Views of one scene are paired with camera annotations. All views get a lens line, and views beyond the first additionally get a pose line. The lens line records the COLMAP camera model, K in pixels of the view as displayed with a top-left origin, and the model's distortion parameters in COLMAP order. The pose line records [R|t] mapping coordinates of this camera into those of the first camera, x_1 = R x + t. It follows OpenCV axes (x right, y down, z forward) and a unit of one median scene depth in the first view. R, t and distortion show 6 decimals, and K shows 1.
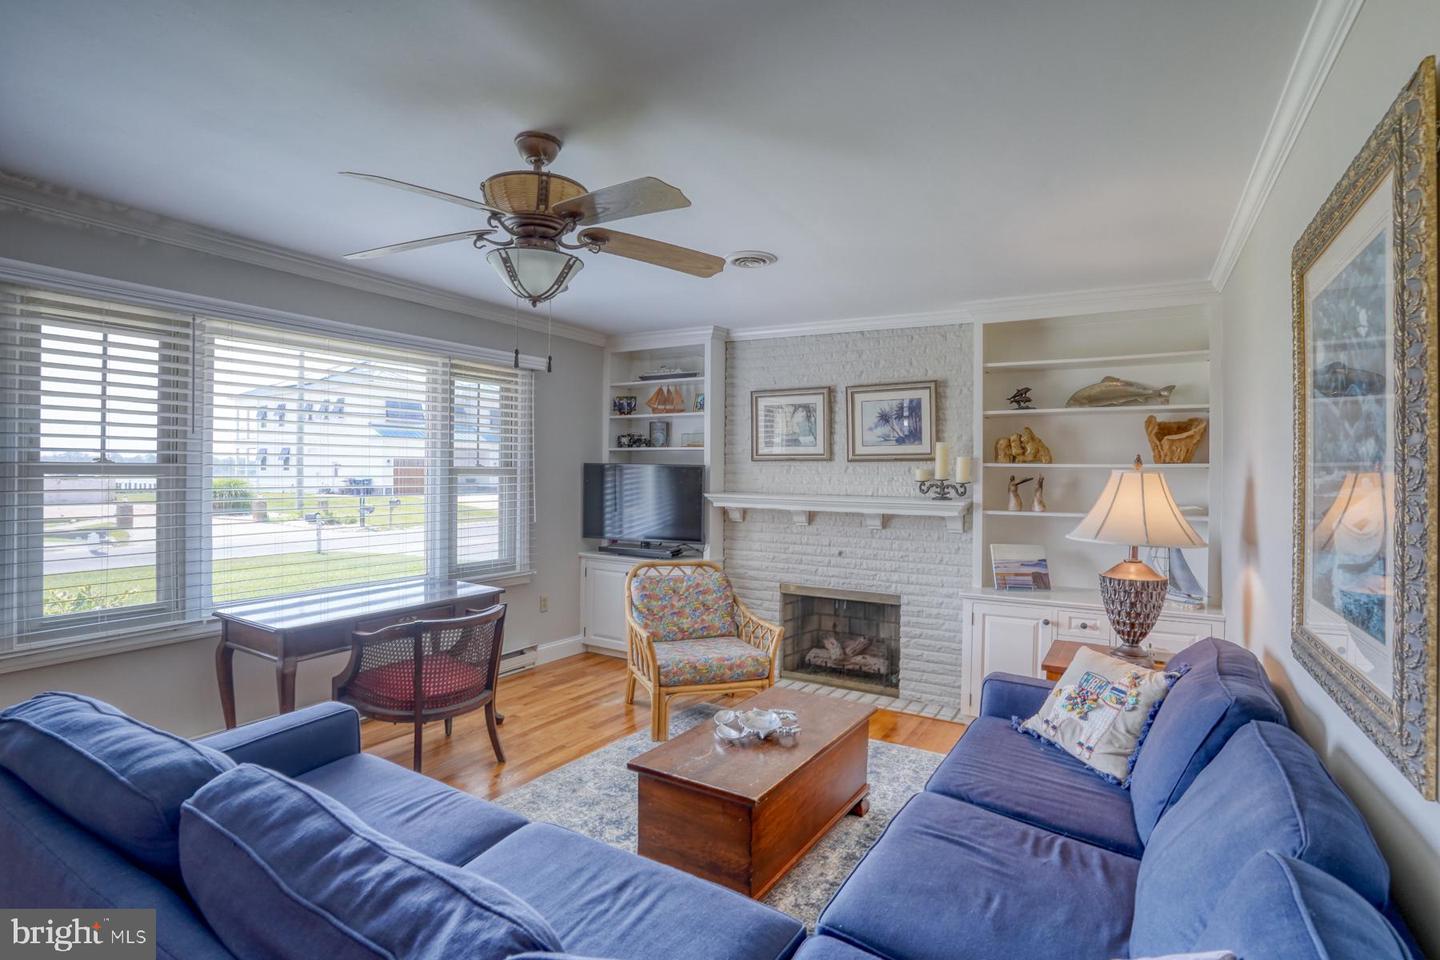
lens RADIAL K [[721.2, 0, 713.4], [0, 721.2, 474.1], [0, 0, 1]] dist [-0.068071, 0.000469]
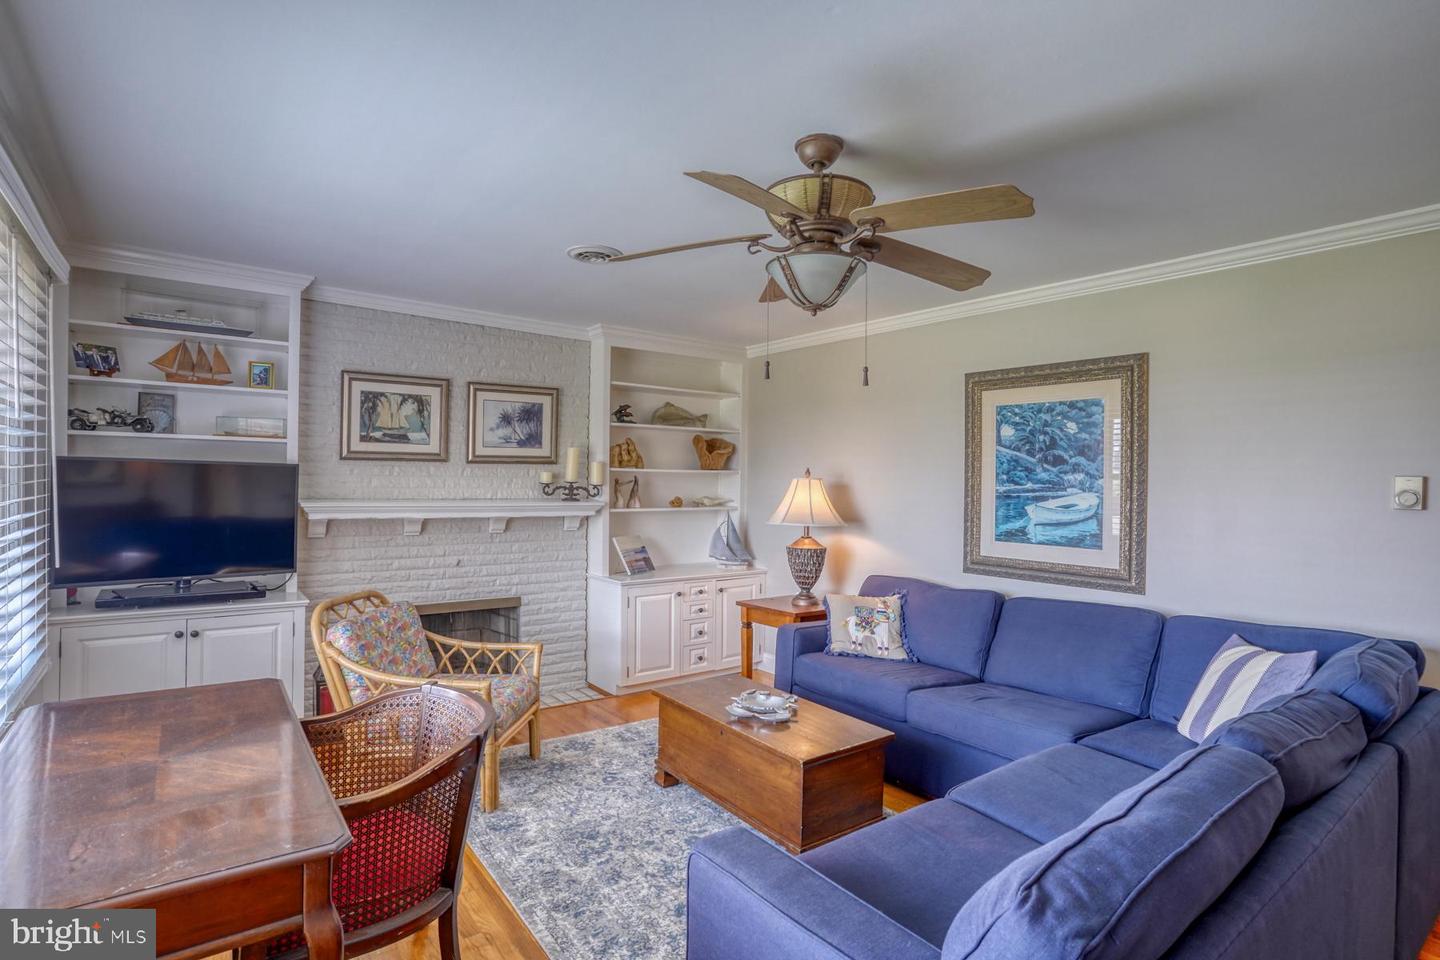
lens RADIAL K [[719.0, 0, 726.9], [0, 719.0, 481.9], [0, 0, 1]] dist [-0.070947, 0.026374]
pose [[0.360232, -0.008942, 0.932820, -0.570746], [-0.011613, 0.999834, 0.014069, -0.010063], [-0.932791, -0.015901, 0.360068, 0.369376]]
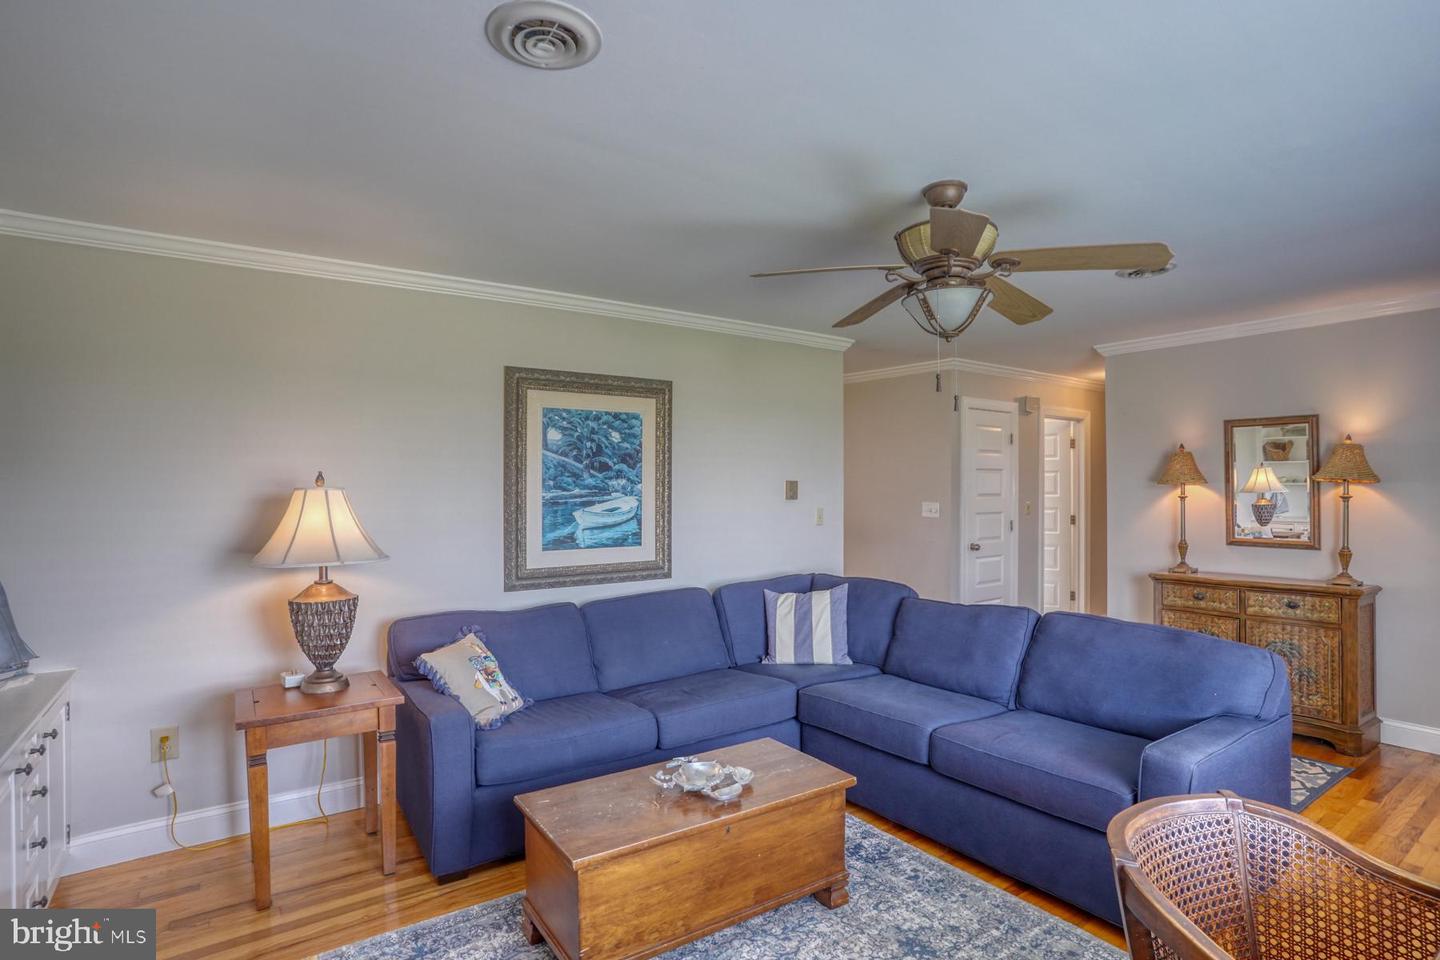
lens RADIAL K [[719.0, 0, 726.9], [0, 719.0, 481.9], [0, 0, 1]] dist [-0.070947, 0.026374]
pose [[-0.917303, -0.004623, 0.398164, -0.175937], [-0.005912, 0.999981, -0.002010, -0.008559], [-0.398147, -0.004198, -0.917312, 1.021076]]
